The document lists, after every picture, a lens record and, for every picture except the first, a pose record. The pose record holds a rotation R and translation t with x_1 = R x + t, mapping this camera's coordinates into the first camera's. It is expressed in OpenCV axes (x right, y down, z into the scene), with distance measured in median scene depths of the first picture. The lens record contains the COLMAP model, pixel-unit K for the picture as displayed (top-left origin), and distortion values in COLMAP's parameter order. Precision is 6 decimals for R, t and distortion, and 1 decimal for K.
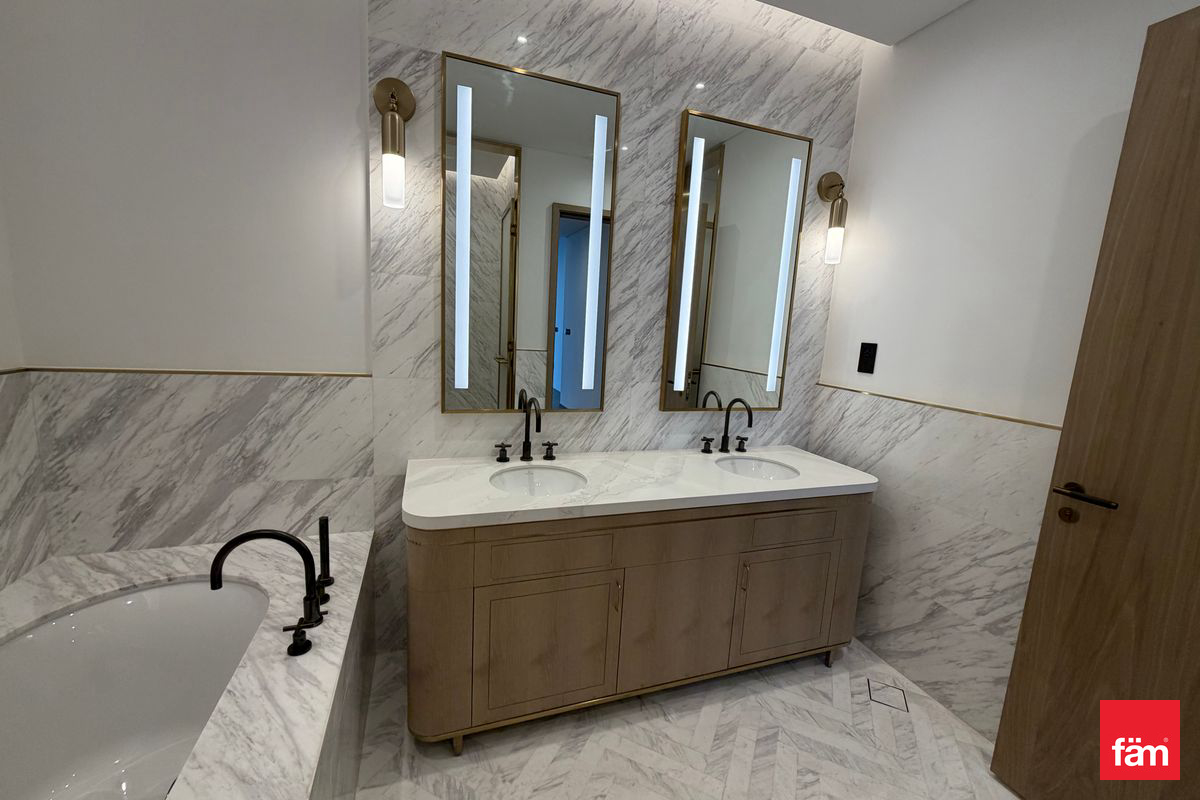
lens RADIAL K [[475.7, 0, 602.4], [0, 475.7, 398.7], [0, 0, 1]] dist [-0.002387, 0.000183]
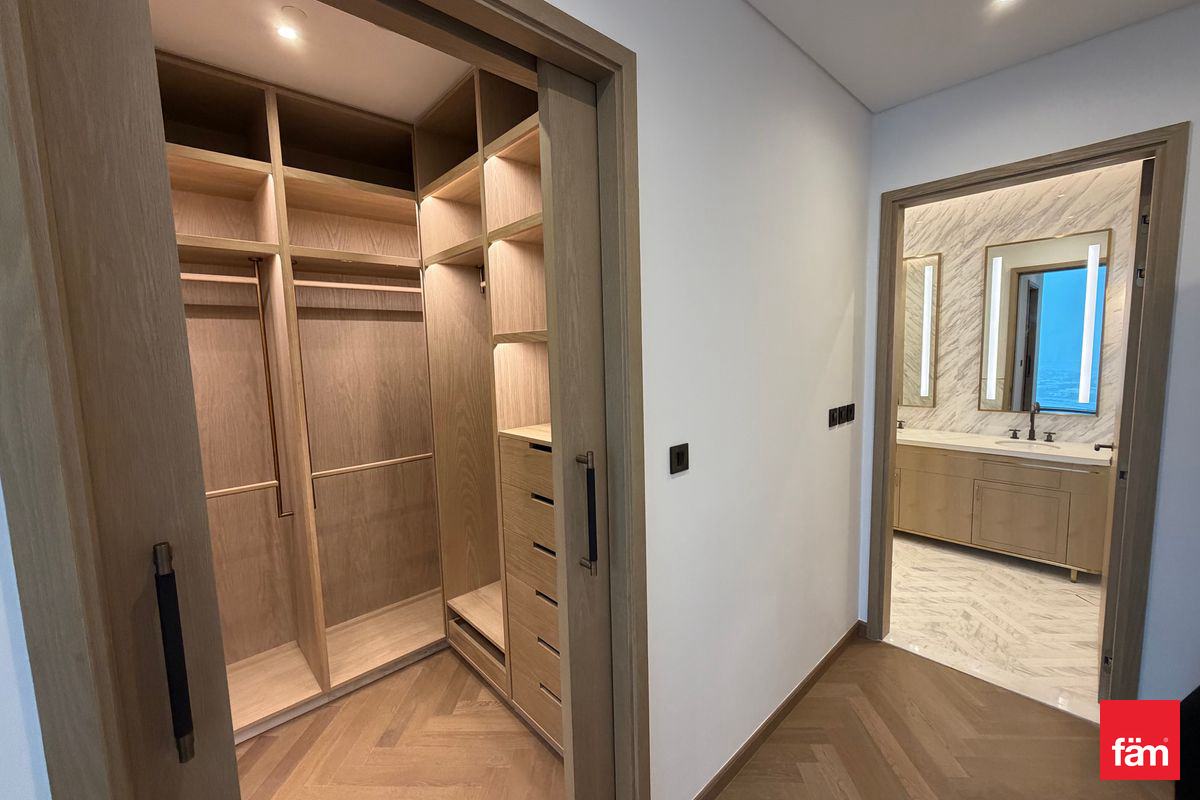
lens RADIAL K [[475.7, 0, 599.2], [0, 475.7, 398.2], [0, 0, 1]] dist [-0.002387, 0.000183]
pose [[0.380894, 0.019522, -0.924413, 1.379901], [-0.092827, 0.995533, -0.017225, 0.159952], [0.919947, 0.092371, 0.381005, -1.081334]]
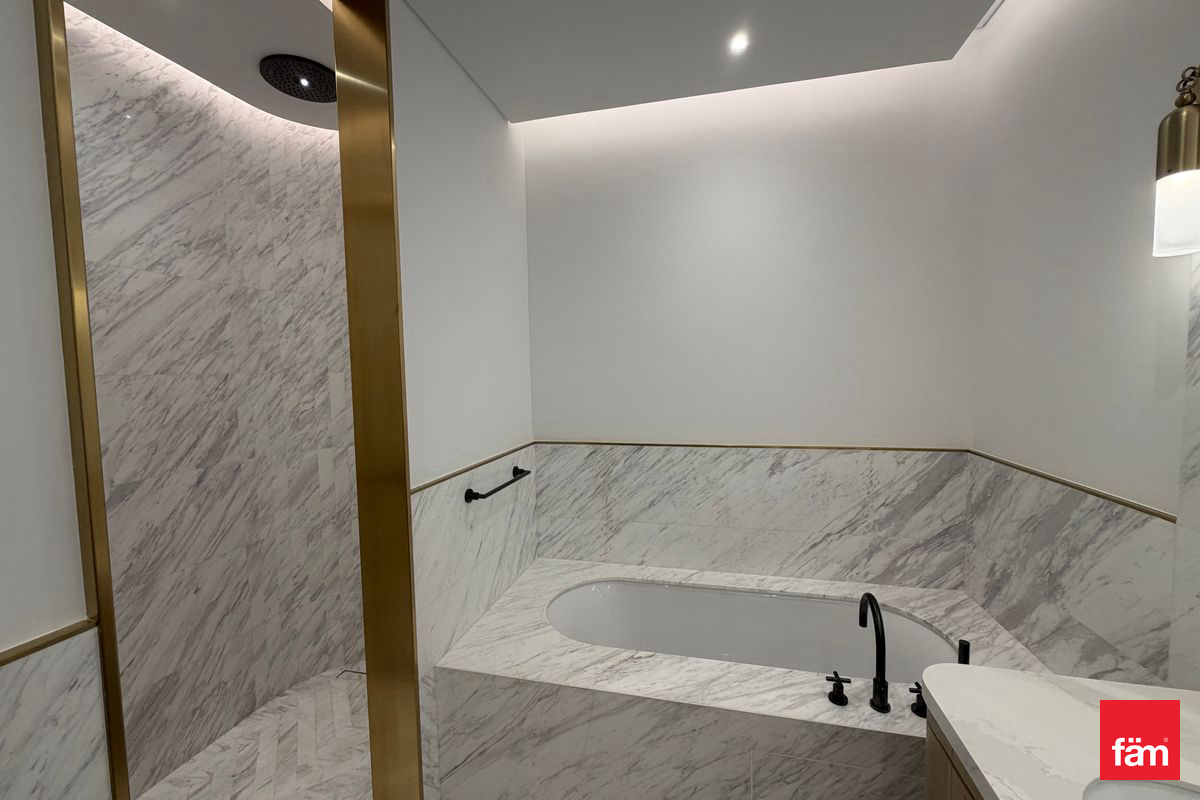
lens RADIAL K [[475.7, 0, 601.2], [0, 475.7, 398.2], [0, 0, 1]] dist [-0.002387, 0.000183]
pose [[-0.552783, 0.000758, -0.833325, 0.415943], [-0.142959, 0.985088, 0.095727, -0.147515], [0.820971, 0.172047, -0.544432, 0.644416]]
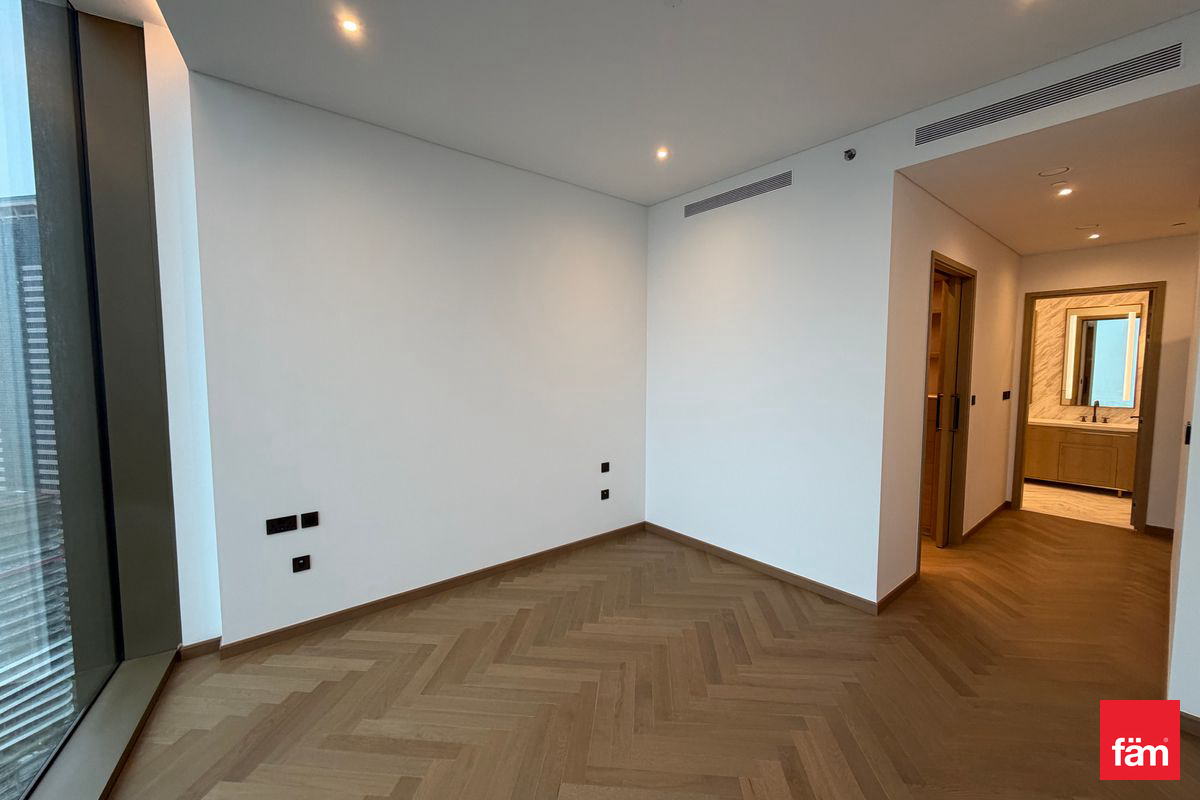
lens RADIAL K [[475.7, 0, 600.0], [0, 475.7, 395.9], [0, 0, 1]] dist [-0.002387, 0.000183]
pose [[0.334037, 0.003243, -0.942554, 2.200080], [-0.129705, 0.990639, -0.042558, 0.523171], [0.933593, 0.136470, 0.331331, -2.970893]]
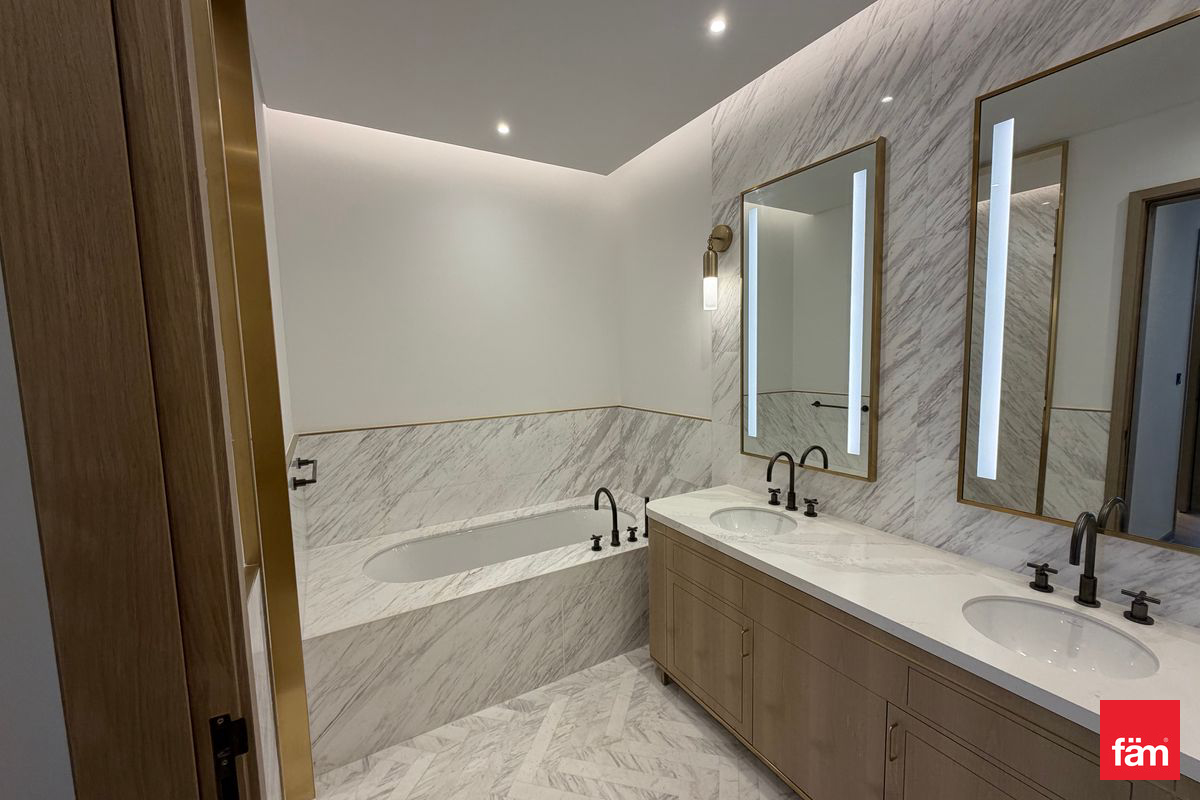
lens RADIAL K [[475.7, 0, 601.9], [0, 475.7, 397.4], [0, 0, 1]] dist [-0.002387, 0.000183]
pose [[0.181068, 0.027237, -0.983093, 0.845628], [-0.117485, 0.993057, 0.005874, -0.082975], [0.976428, 0.114435, 0.183011, 0.359708]]
